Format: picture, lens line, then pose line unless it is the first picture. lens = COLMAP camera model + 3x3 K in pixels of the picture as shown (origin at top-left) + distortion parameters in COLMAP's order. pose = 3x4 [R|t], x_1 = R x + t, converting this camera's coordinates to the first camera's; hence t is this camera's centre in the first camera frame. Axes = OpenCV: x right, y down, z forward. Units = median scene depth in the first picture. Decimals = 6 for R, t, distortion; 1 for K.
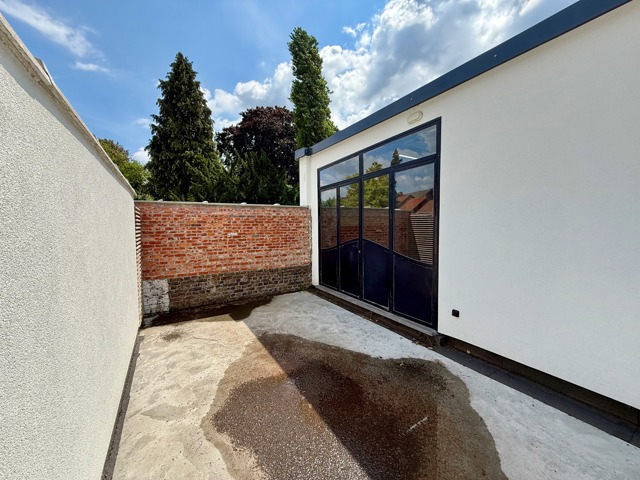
lens RADIAL K [[256.5, 0, 318.7], [0, 256.5, 240.2], [0, 0, 1]] dist [0.000047, -0.000711]
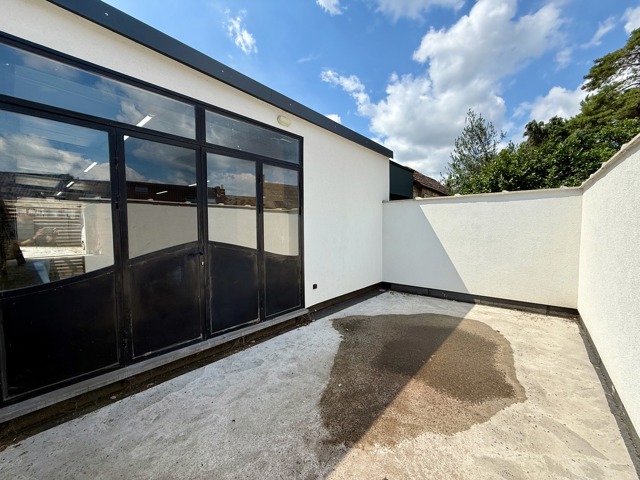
lens RADIAL K [[256.5, 0, 318.5], [0, 256.5, 239.7], [0, 0, 1]] dist [0.000047, -0.000711]
pose [[-0.315832, -0.032812, 0.948247, -0.751799], [0.062423, 0.996518, 0.055274, -0.041426], [-0.946759, 0.076650, -0.312684, 1.341977]]
